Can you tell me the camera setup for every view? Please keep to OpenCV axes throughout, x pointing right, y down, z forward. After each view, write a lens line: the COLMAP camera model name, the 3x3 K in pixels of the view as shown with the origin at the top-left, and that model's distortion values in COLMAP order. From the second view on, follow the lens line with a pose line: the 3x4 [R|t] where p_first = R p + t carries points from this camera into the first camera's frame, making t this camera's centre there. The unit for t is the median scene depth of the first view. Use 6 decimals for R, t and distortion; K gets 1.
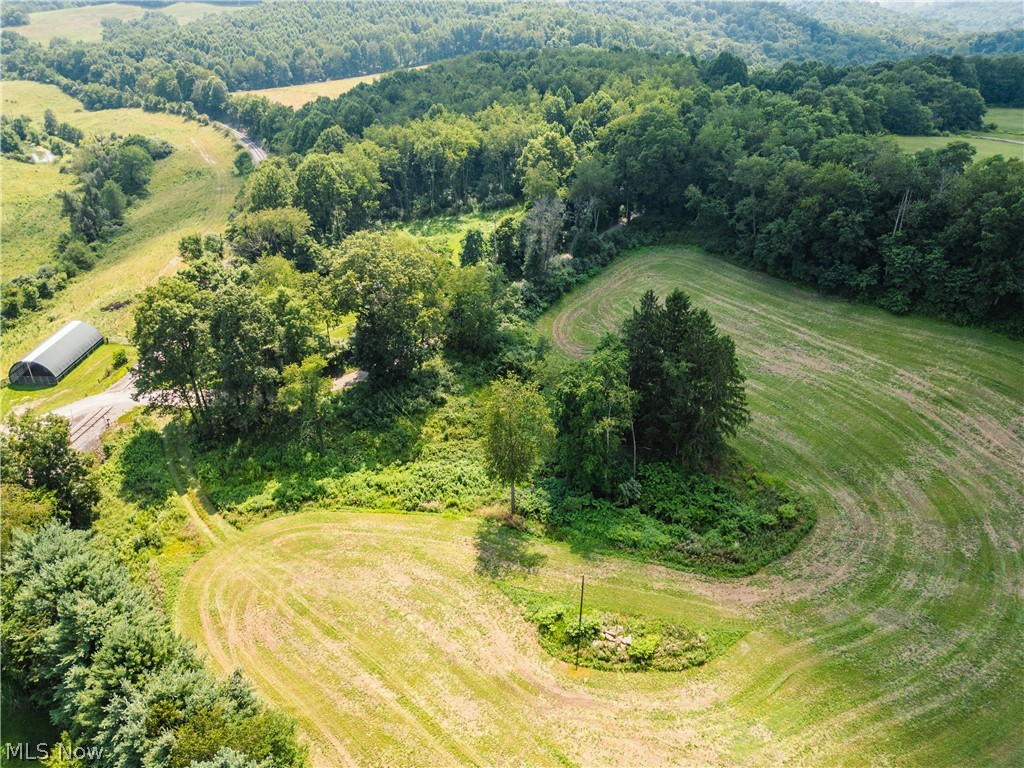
lens RADIAL K [[722.8, 0, 510.5], [0, 722.8, 376.1], [0, 0, 1]] dist [0.049962, -0.036801]
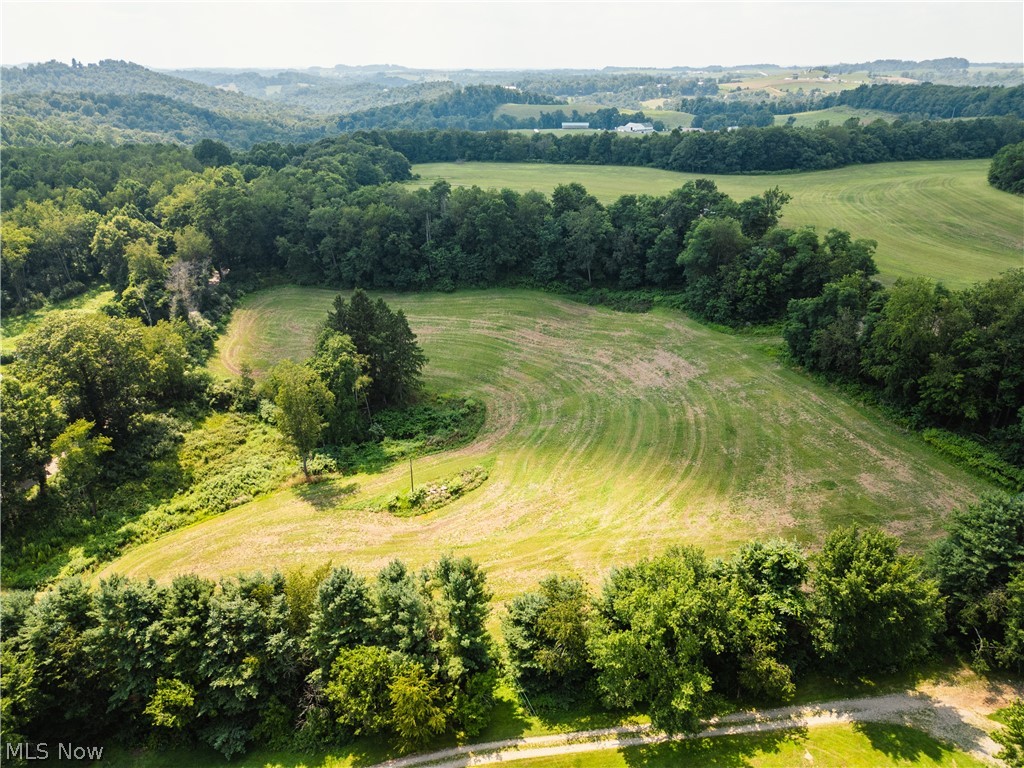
lens RADIAL K [[722.8, 0, 514.0], [0, 722.8, 387.5], [0, 0, 1]] dist [0.049962, -0.036801]
pose [[0.710701, -0.291980, 0.640041, -0.491424], [0.346653, 0.937028, 0.042539, 0.103829], [-0.612157, 0.191639, 0.767162, -0.253264]]
